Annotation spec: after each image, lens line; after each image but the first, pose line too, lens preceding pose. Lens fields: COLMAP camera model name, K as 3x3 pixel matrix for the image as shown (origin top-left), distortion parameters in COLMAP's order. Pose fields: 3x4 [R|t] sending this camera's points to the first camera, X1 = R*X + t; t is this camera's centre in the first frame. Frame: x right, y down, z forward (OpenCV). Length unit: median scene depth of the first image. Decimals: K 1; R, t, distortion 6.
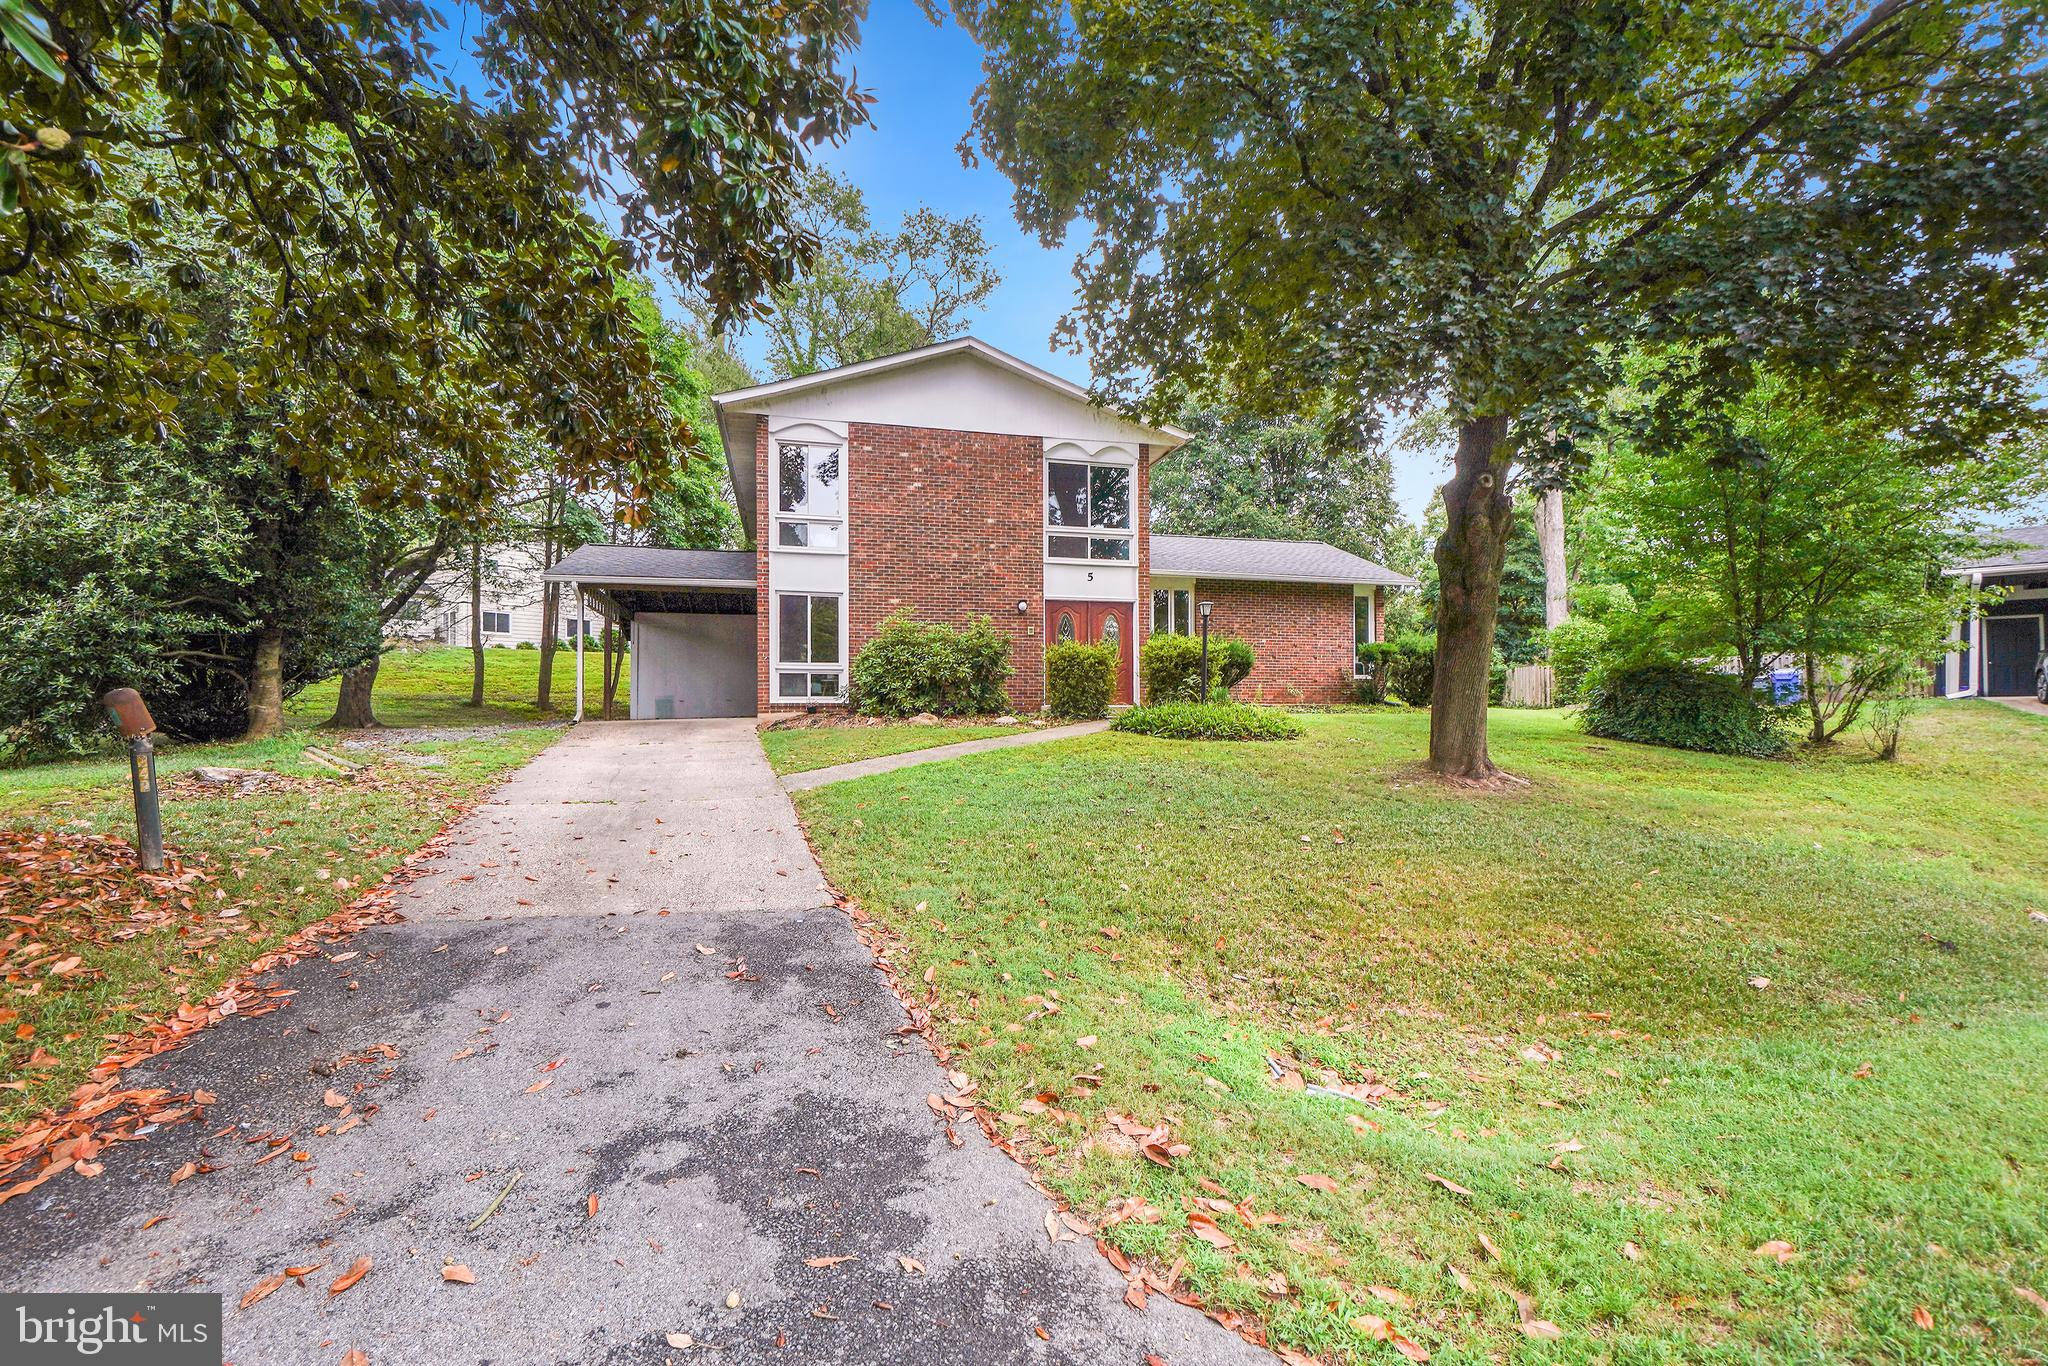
lens RADIAL K [[903.3, 0, 1024.8], [0, 903.3, 683.0], [0, 0, 1]] dist [-0.003517, -0.000430]
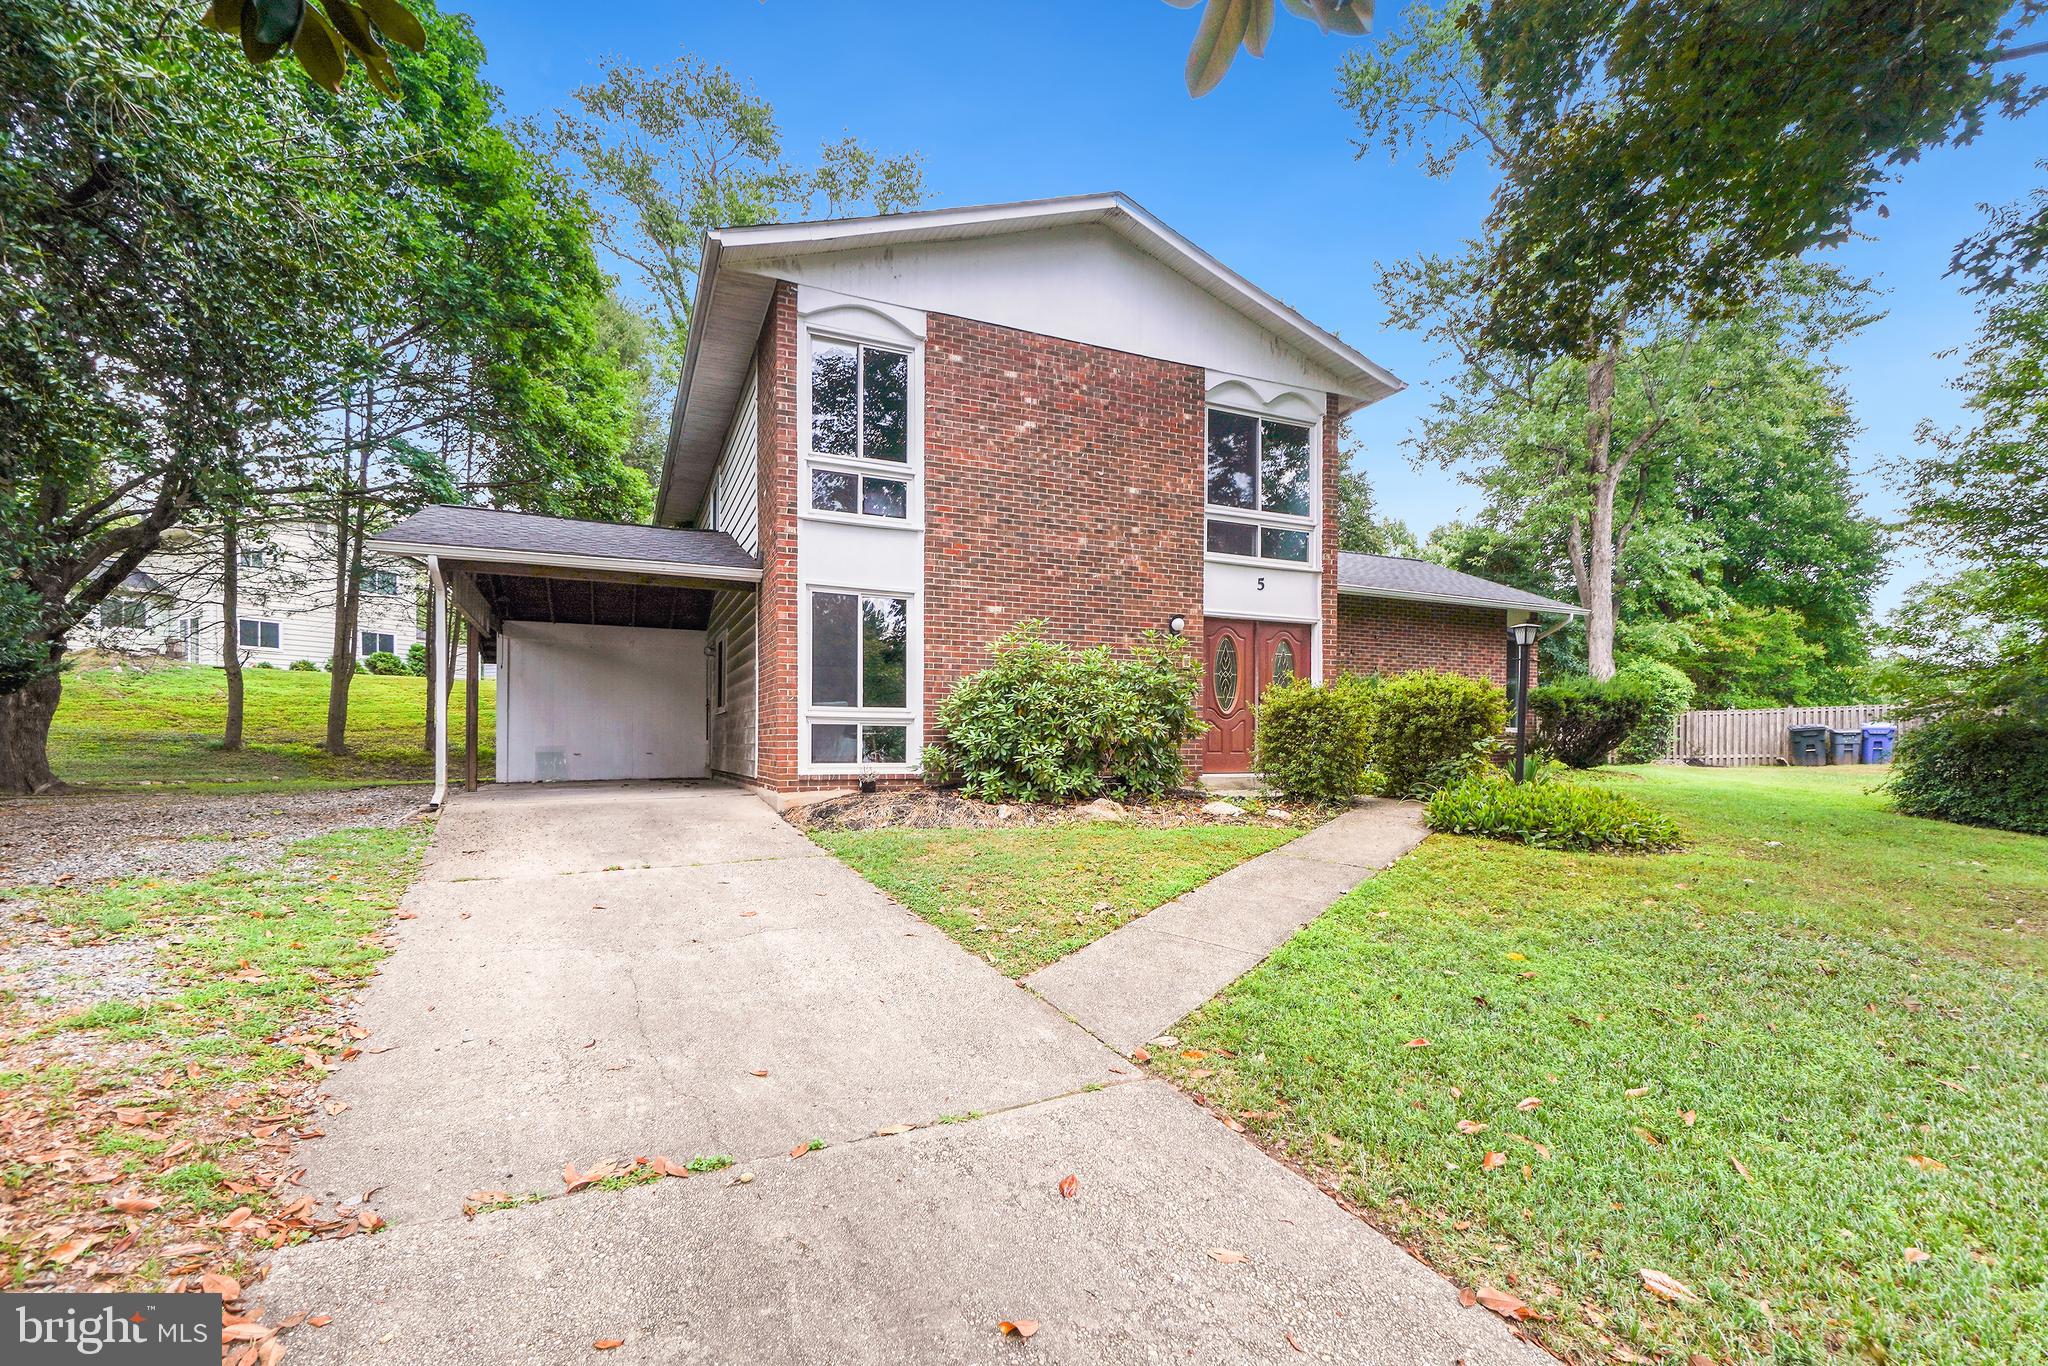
lens RADIAL K [[903.3, 0, 1014.7], [0, 903.3, 735.3], [0, 0, 1]] dist [-0.003517, -0.000430]
pose [[0.985314, 0.008227, 0.170553, -0.227490], [-0.012230, 0.999674, 0.022433, -0.017540], [-0.170313, -0.024190, 0.985093, 0.367992]]
